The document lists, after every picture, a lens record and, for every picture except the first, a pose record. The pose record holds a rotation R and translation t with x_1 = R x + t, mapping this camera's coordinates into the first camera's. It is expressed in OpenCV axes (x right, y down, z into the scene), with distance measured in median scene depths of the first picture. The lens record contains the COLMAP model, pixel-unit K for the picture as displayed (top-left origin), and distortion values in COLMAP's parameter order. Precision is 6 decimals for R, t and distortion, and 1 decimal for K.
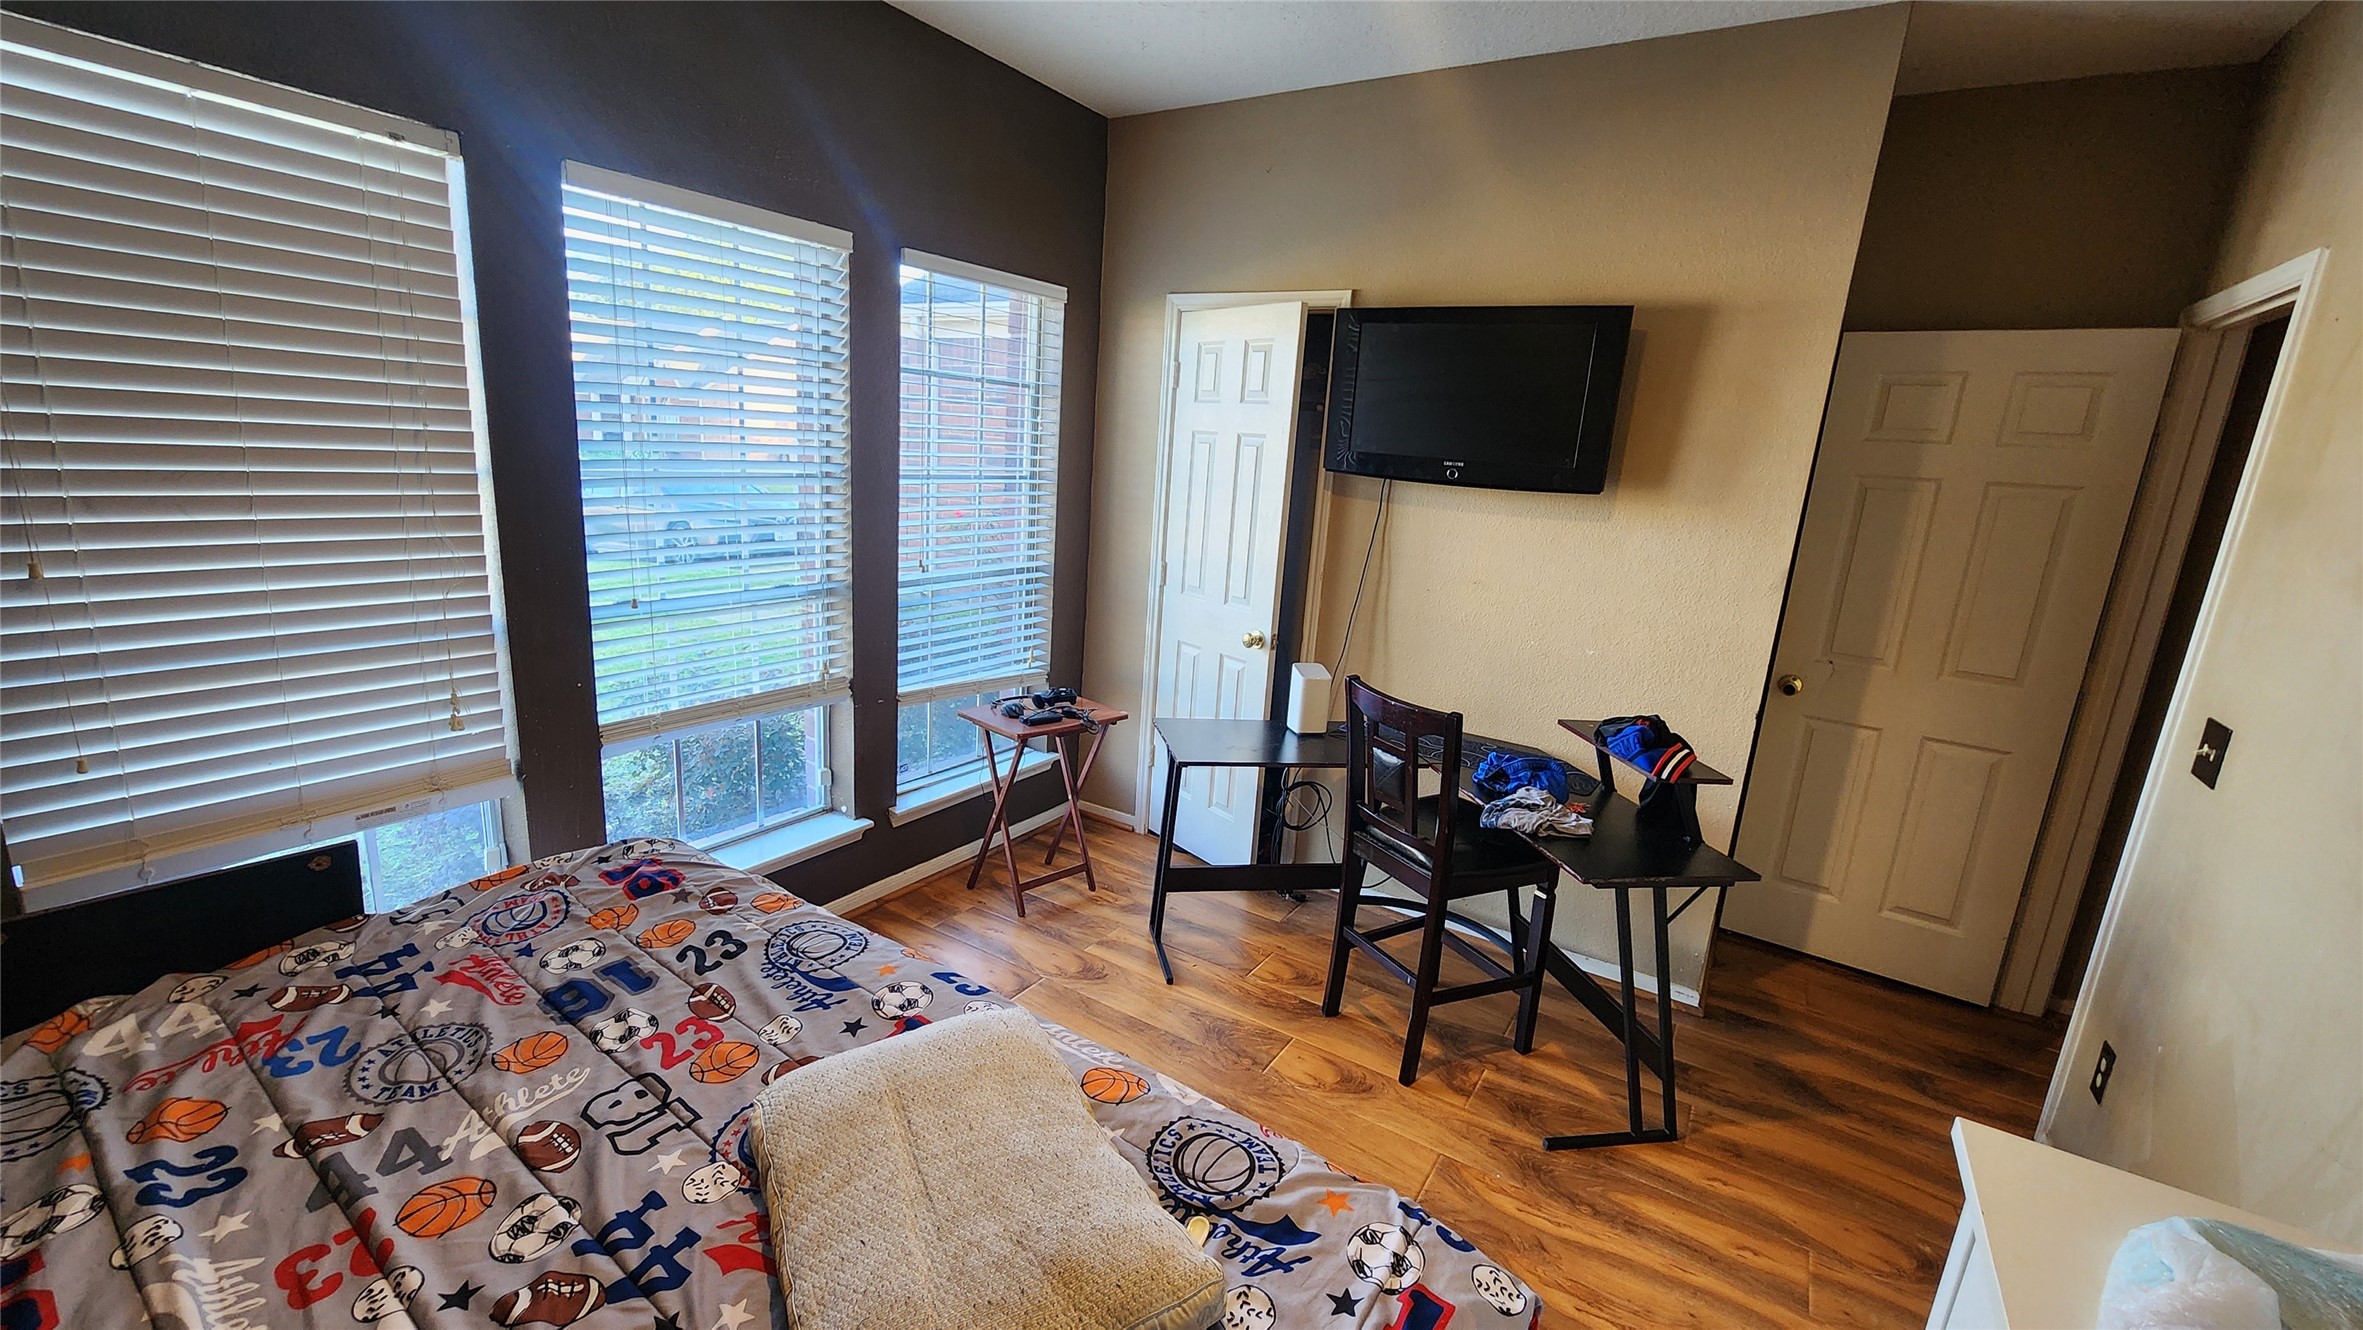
lens RADIAL K [[971.7, 0, 1178.1], [0, 971.7, 671.4], [0, 0, 1]] dist [0.006632, 0.000859]
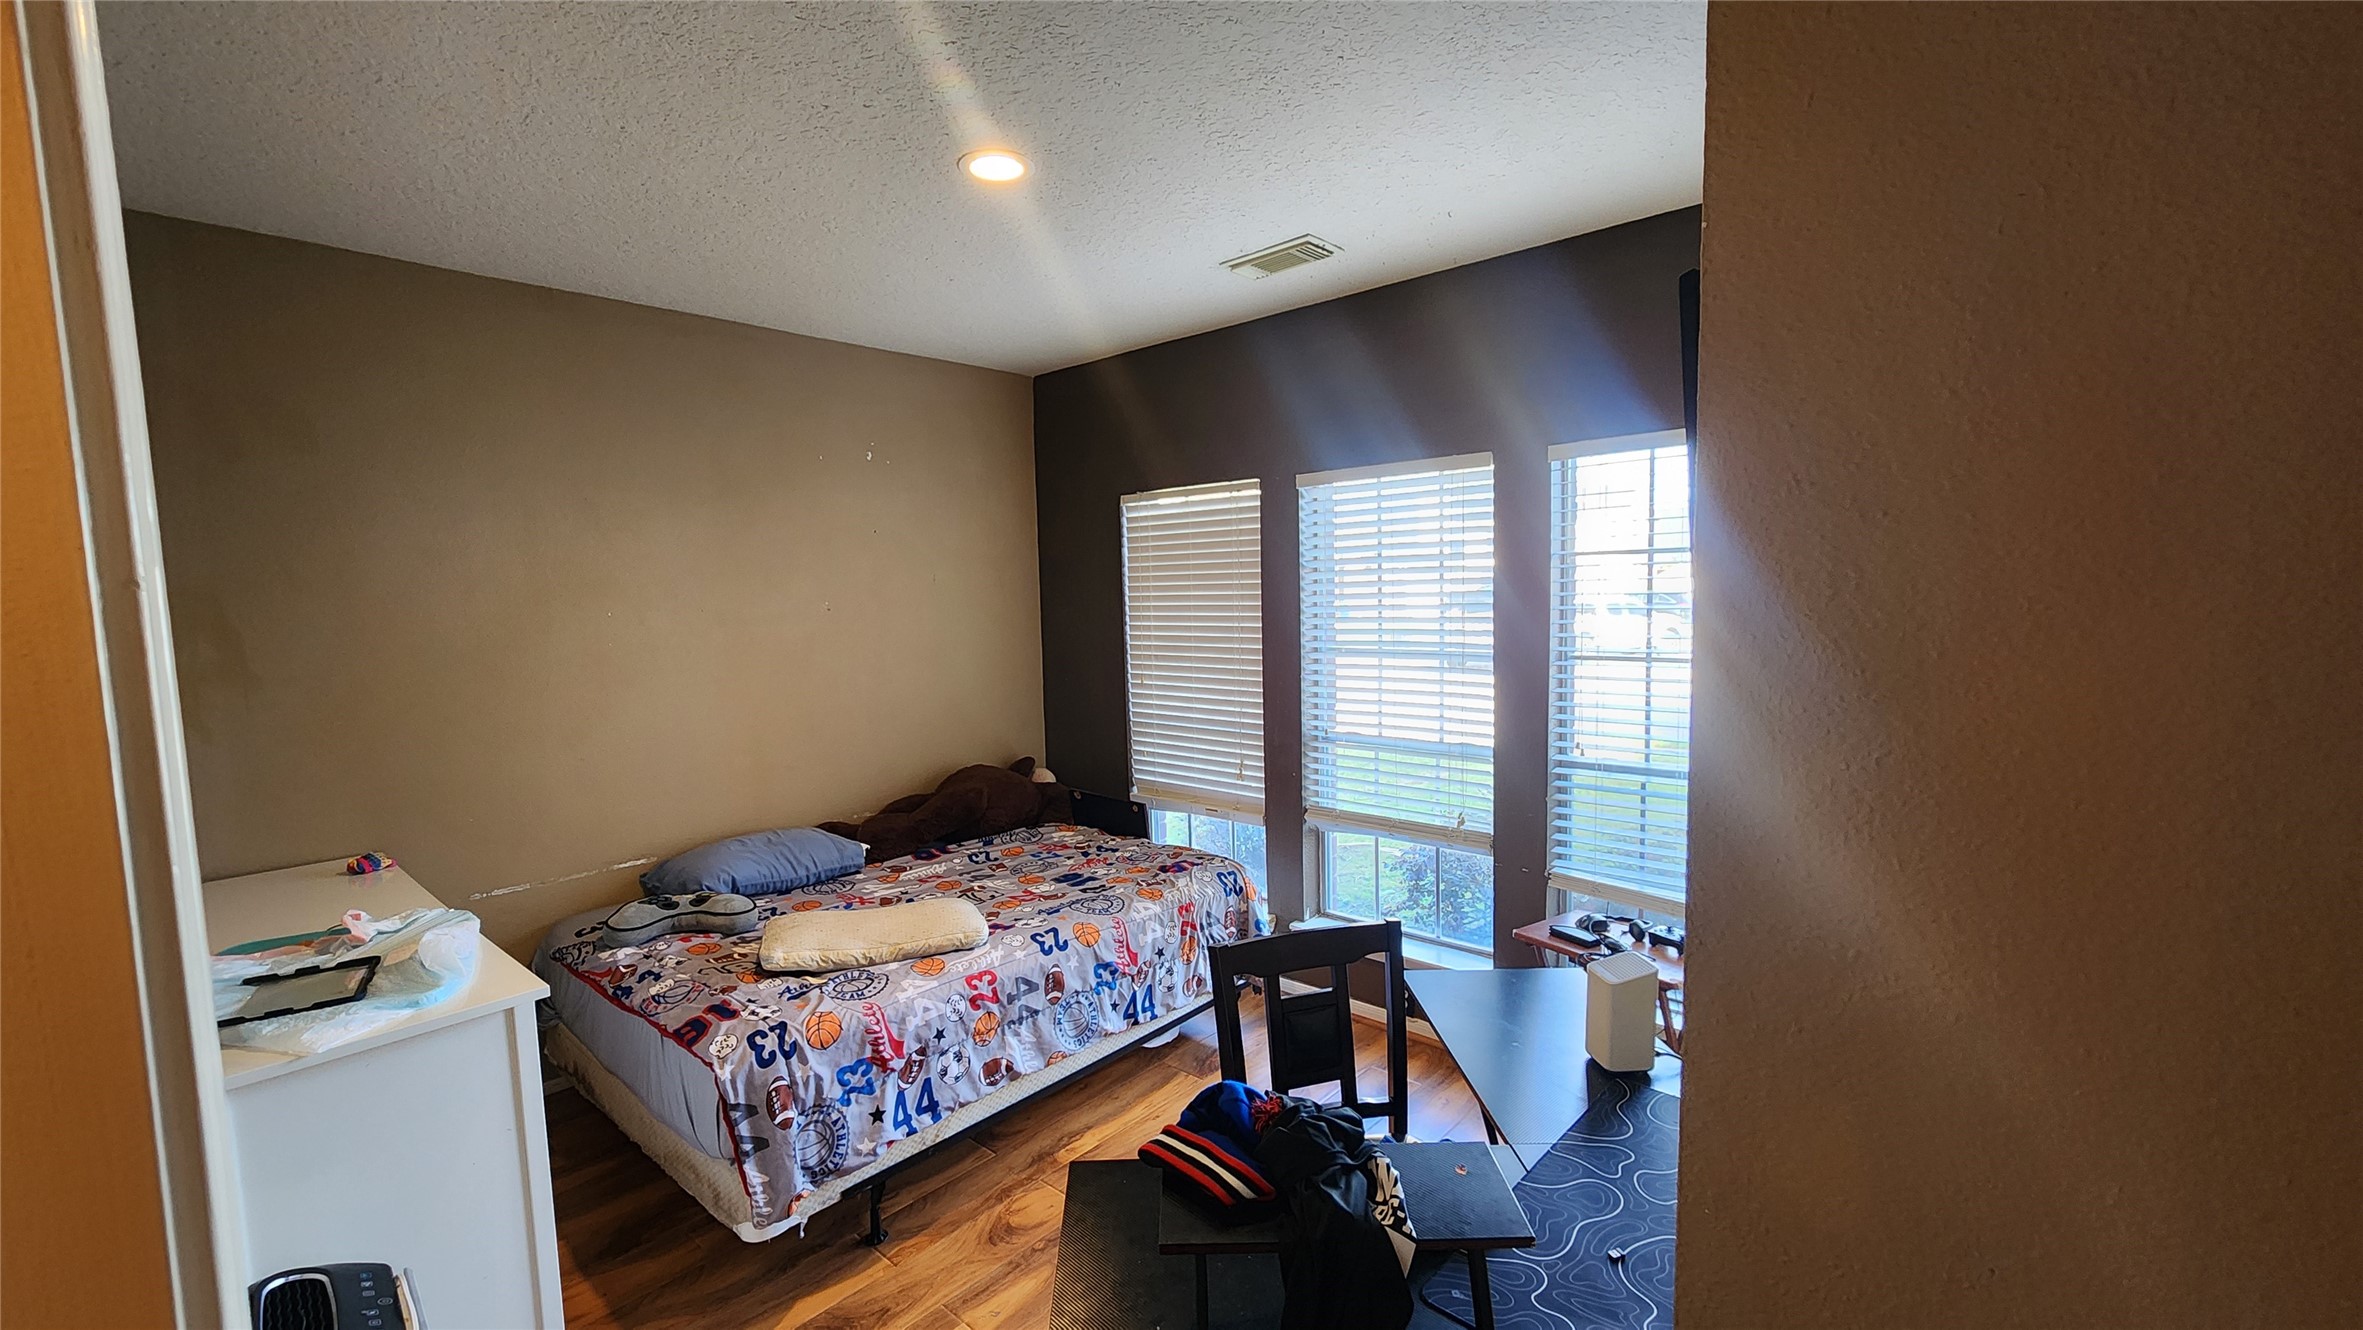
lens RADIAL K [[971.7, 0, 1178.5], [0, 971.7, 668.6], [0, 0, 1]] dist [0.006632, 0.000859]
pose [[-0.172201, 0.017346, -0.984909, 1.367072], [-0.216591, 0.974710, 0.055035, -0.274803], [0.960955, 0.222800, -0.164089, 1.368790]]
